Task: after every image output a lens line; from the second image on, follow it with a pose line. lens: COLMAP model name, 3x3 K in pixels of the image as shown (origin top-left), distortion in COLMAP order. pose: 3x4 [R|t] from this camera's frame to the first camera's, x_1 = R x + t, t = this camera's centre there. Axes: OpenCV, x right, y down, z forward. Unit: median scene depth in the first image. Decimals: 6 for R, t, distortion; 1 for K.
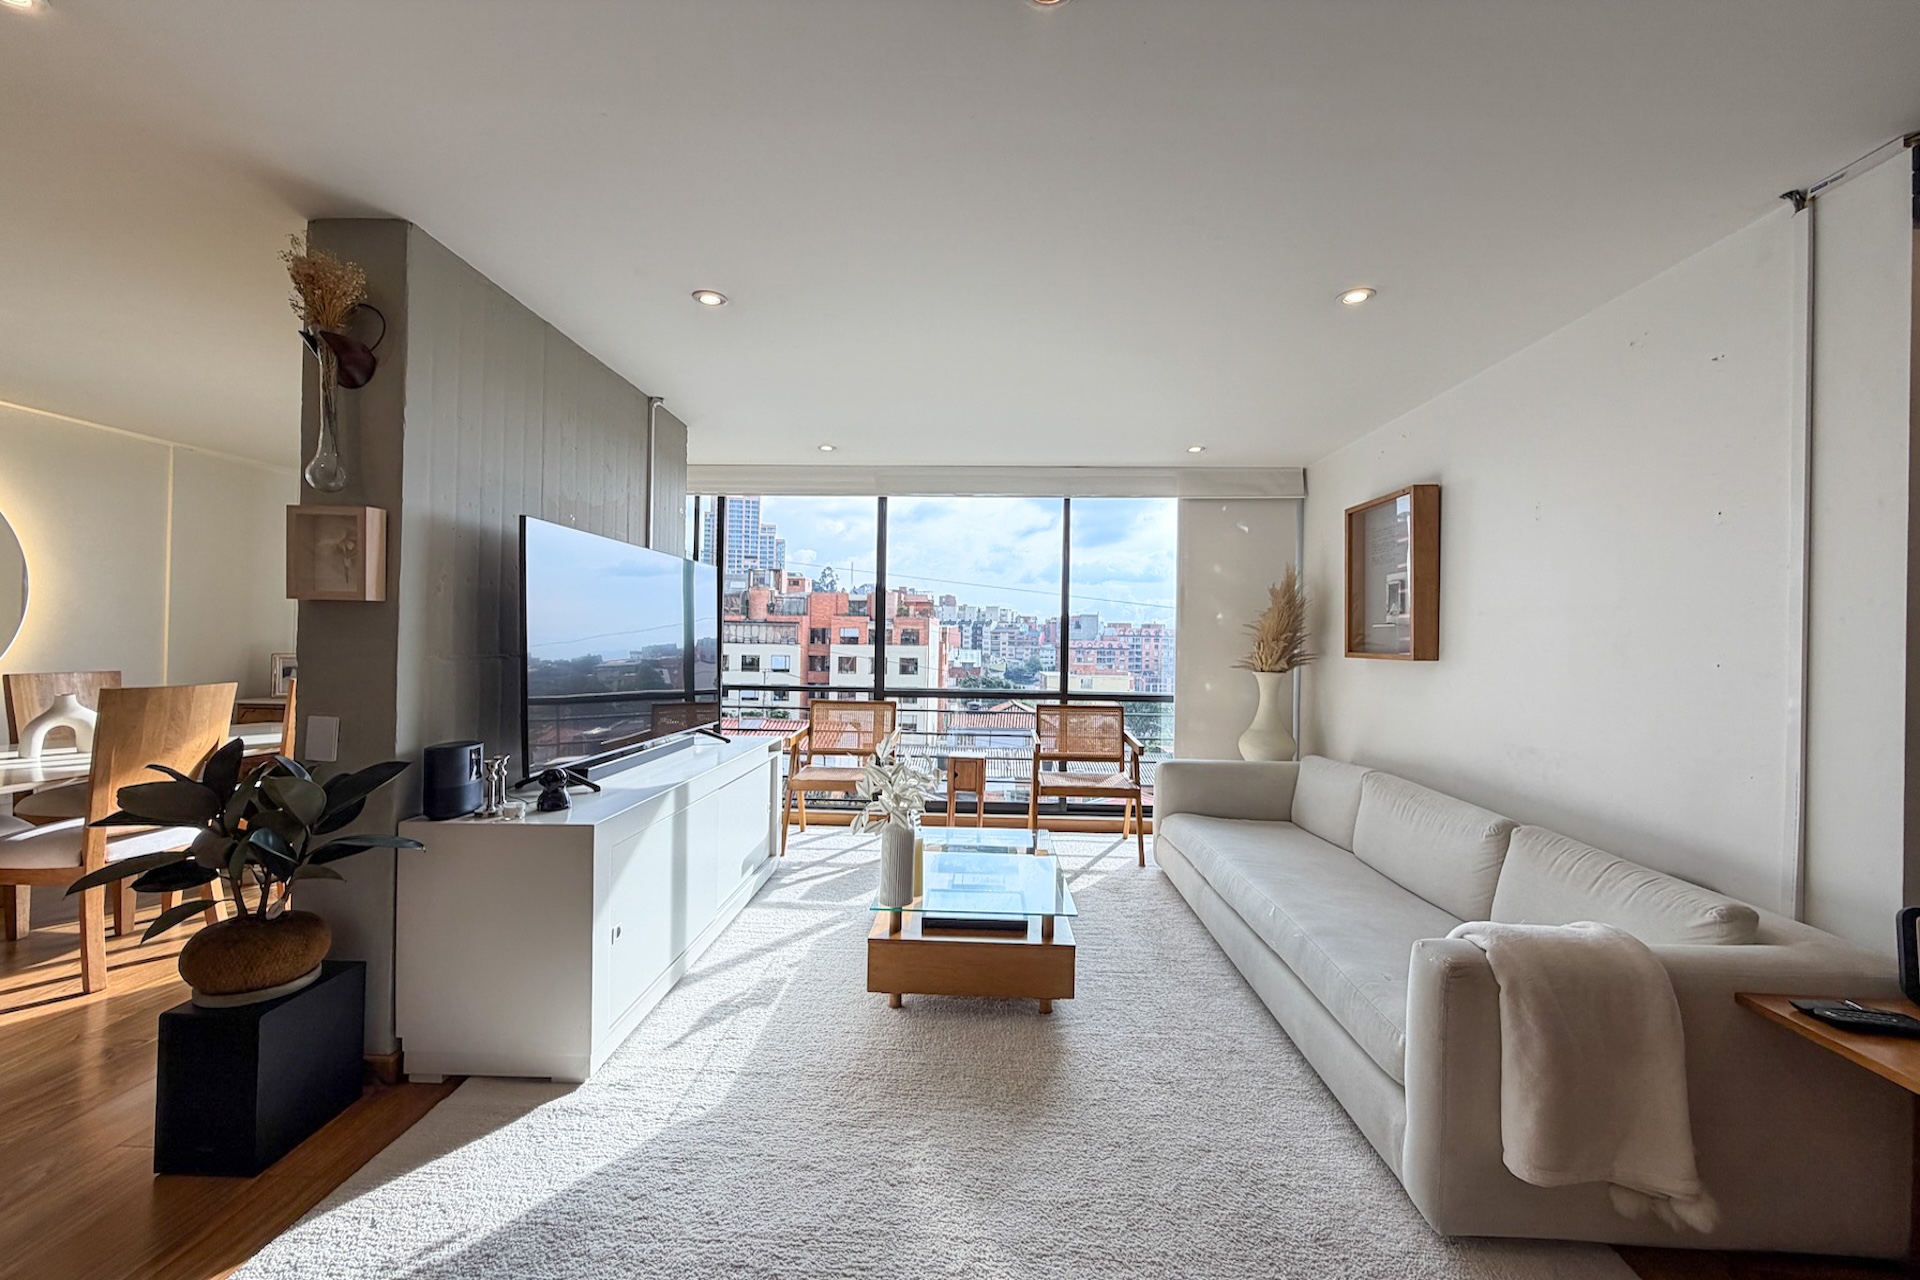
lens RADIAL K [[763.4, 0, 959.1], [0, 763.4, 643.8], [0, 0, 1]] dist [-0.001682, 0.000064]
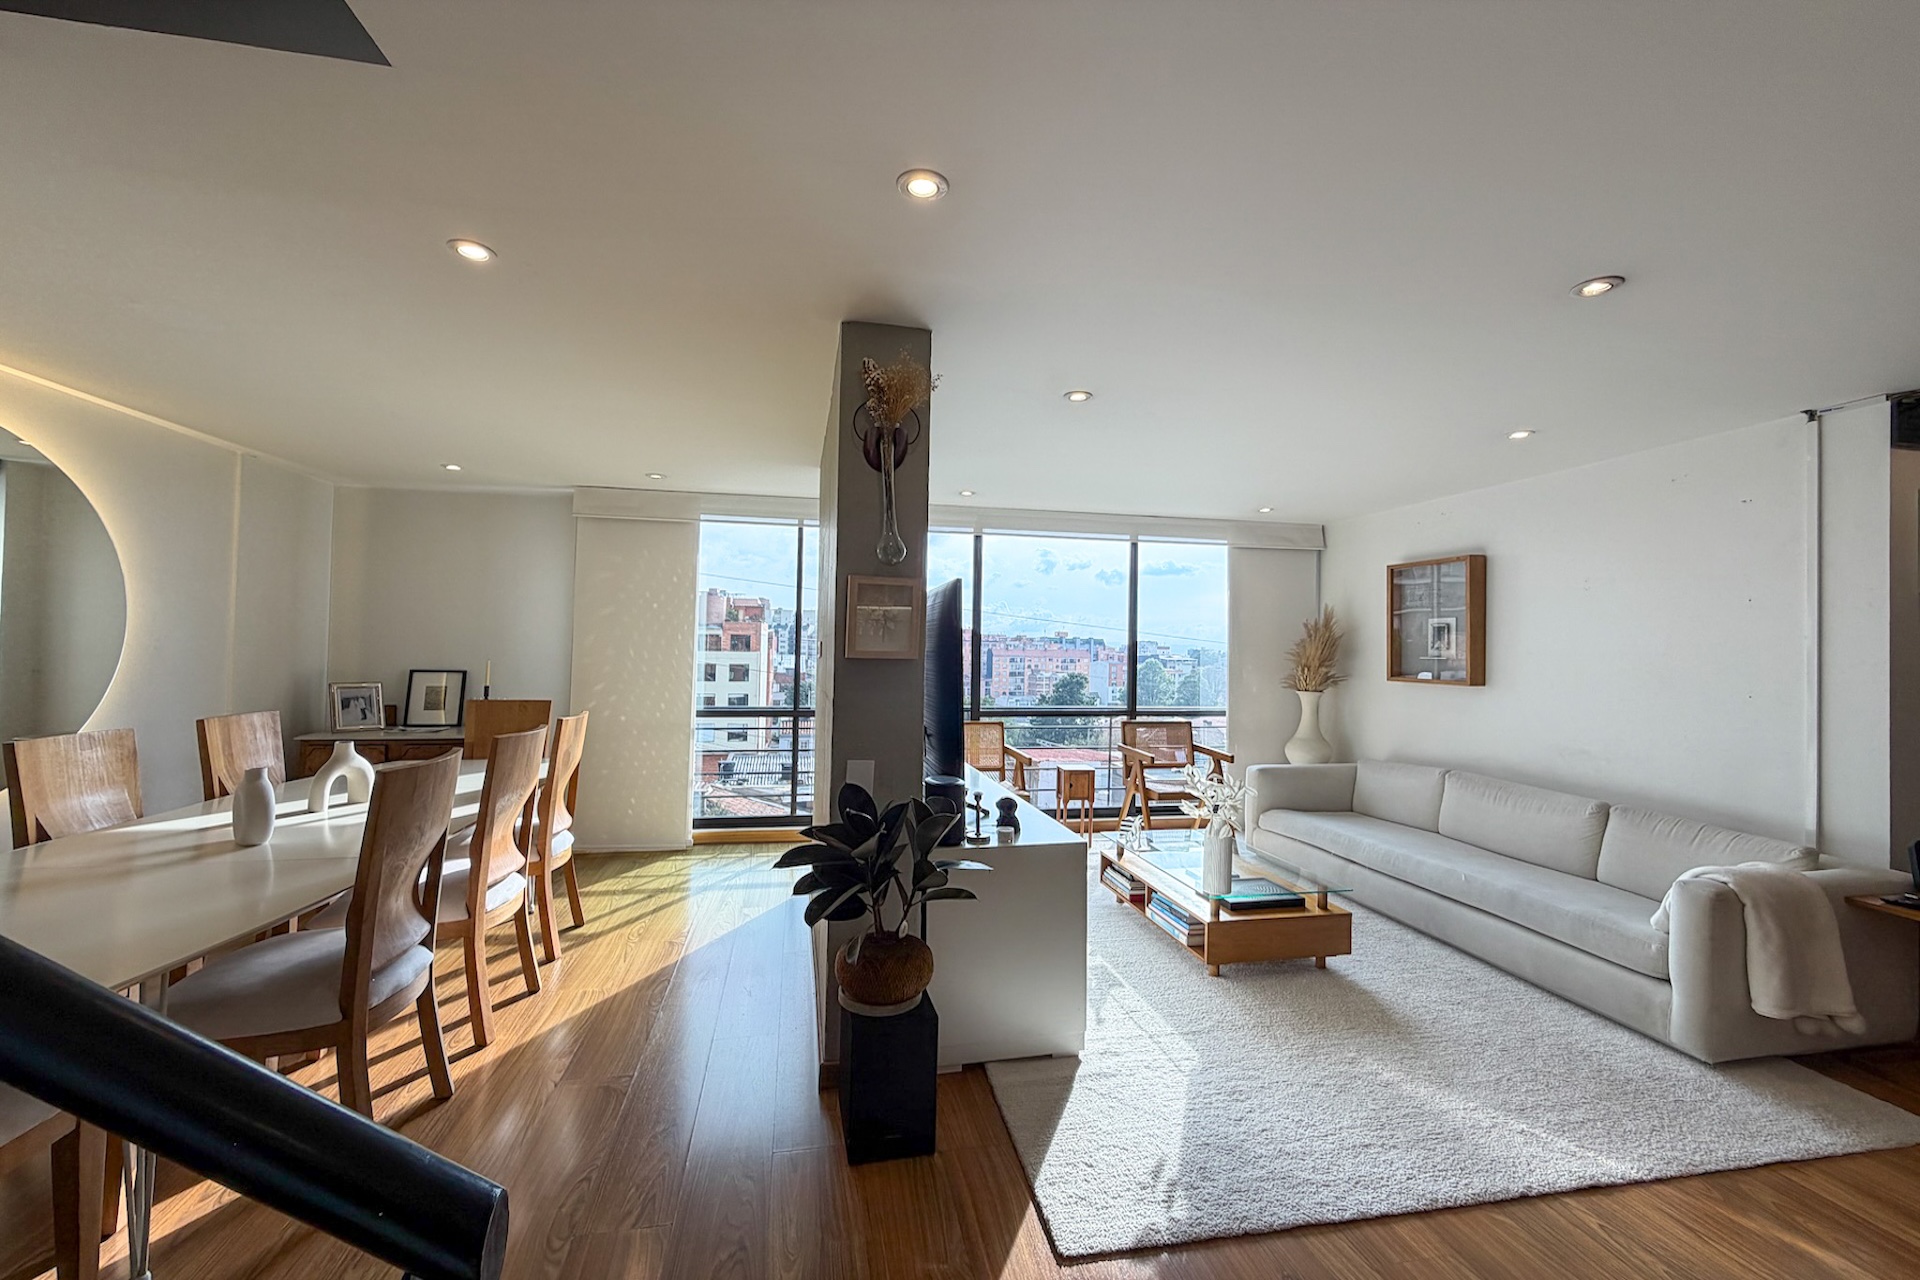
lens RADIAL K [[763.4, 0, 956.7], [0, 763.4, 641.2], [0, 0, 1]] dist [-0.001682, 0.000064]
pose [[0.971664, 0.002278, 0.236354, -0.459079], [-0.000163, 0.999960, -0.008967, -0.034359], [-0.236364, 0.008674, 0.971626, -0.066892]]
